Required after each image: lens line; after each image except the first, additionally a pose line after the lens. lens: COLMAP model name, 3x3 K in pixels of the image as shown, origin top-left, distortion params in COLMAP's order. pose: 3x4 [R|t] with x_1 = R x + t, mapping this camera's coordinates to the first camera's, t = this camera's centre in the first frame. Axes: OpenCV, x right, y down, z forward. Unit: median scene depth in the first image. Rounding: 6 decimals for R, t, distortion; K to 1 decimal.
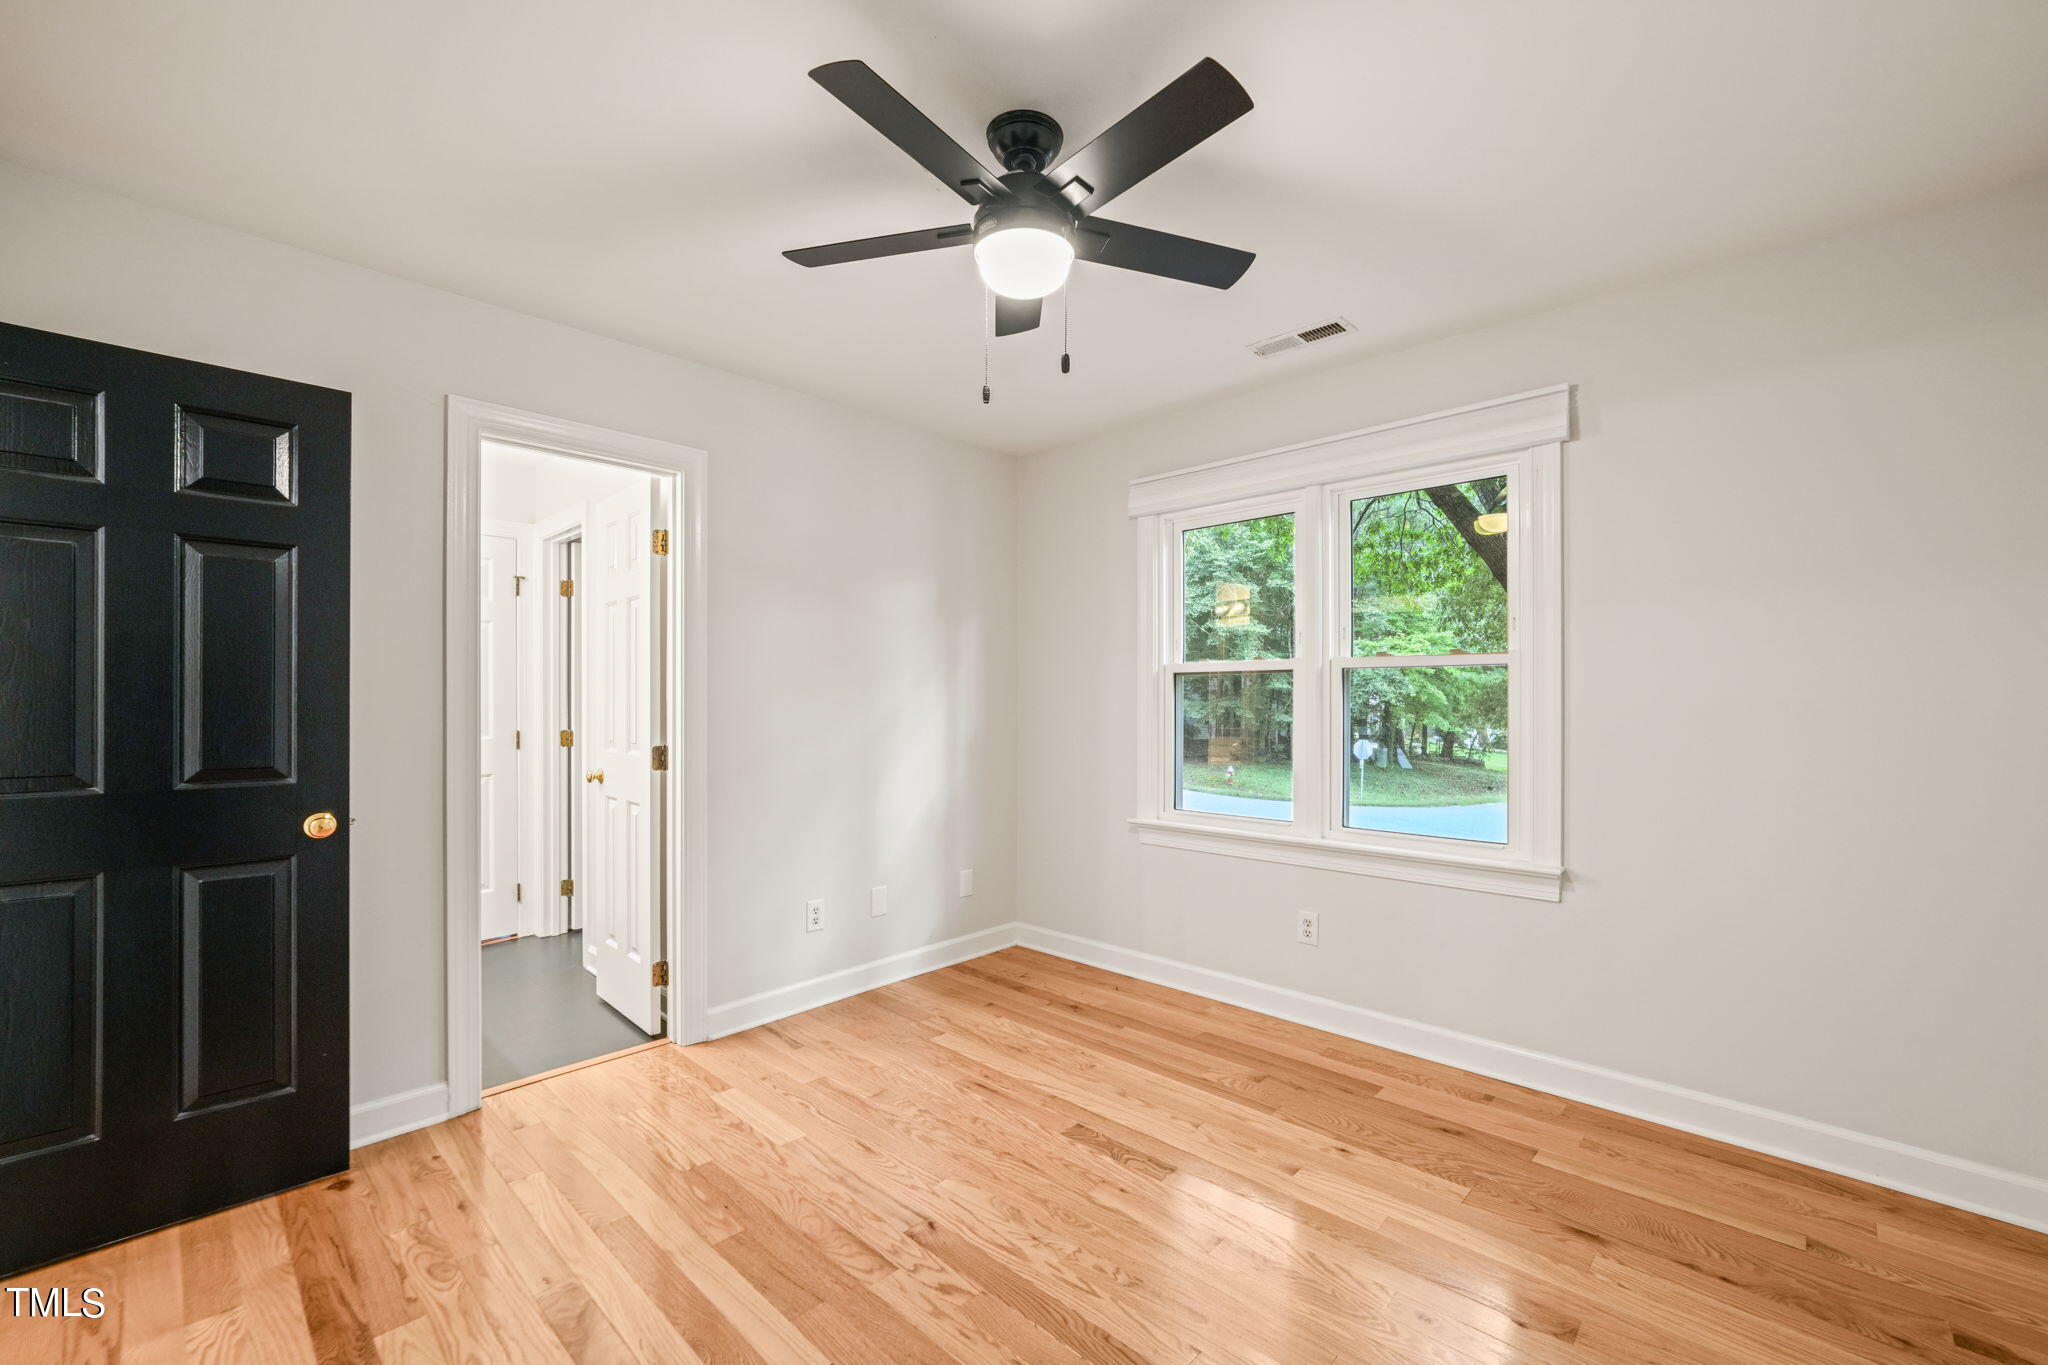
lens RADIAL K [[845.3, 0, 1026.1], [0, 845.3, 696.6], [0, 0, 1]] dist [-0.009777, 0.002282]
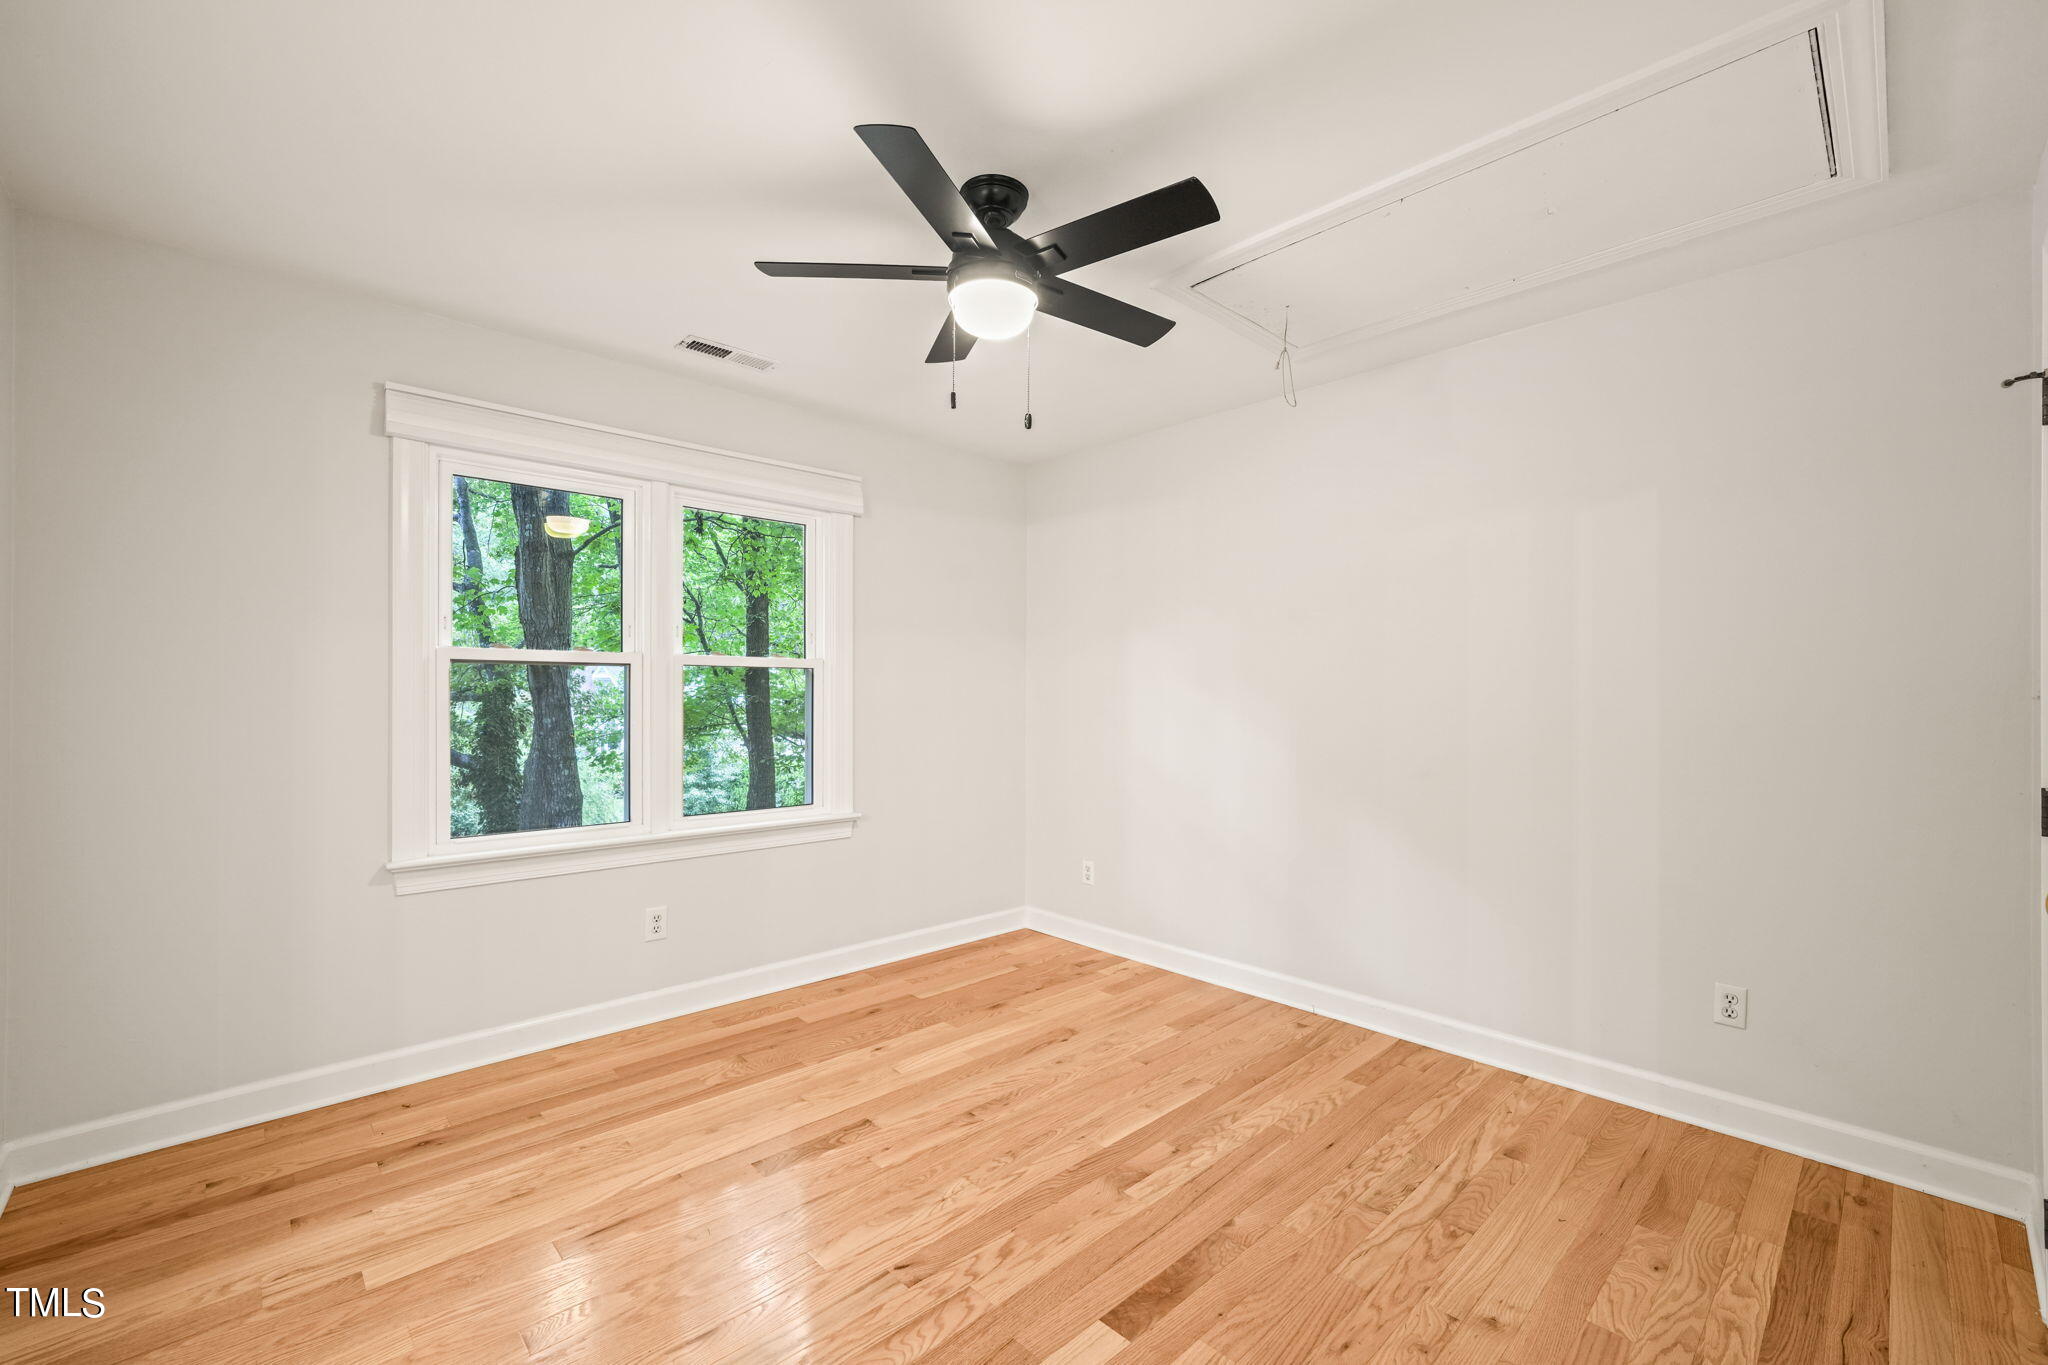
lens RADIAL K [[845.3, 0, 1027.1], [0, 845.3, 687.6], [0, 0, 1]] dist [-0.009777, 0.002282]
pose [[0.048618, 0.012497, 0.998739, -0.732207], [-0.006796, 0.999903, -0.012181, 0.004286], [-0.998794, -0.006195, 0.048699, 0.584503]]
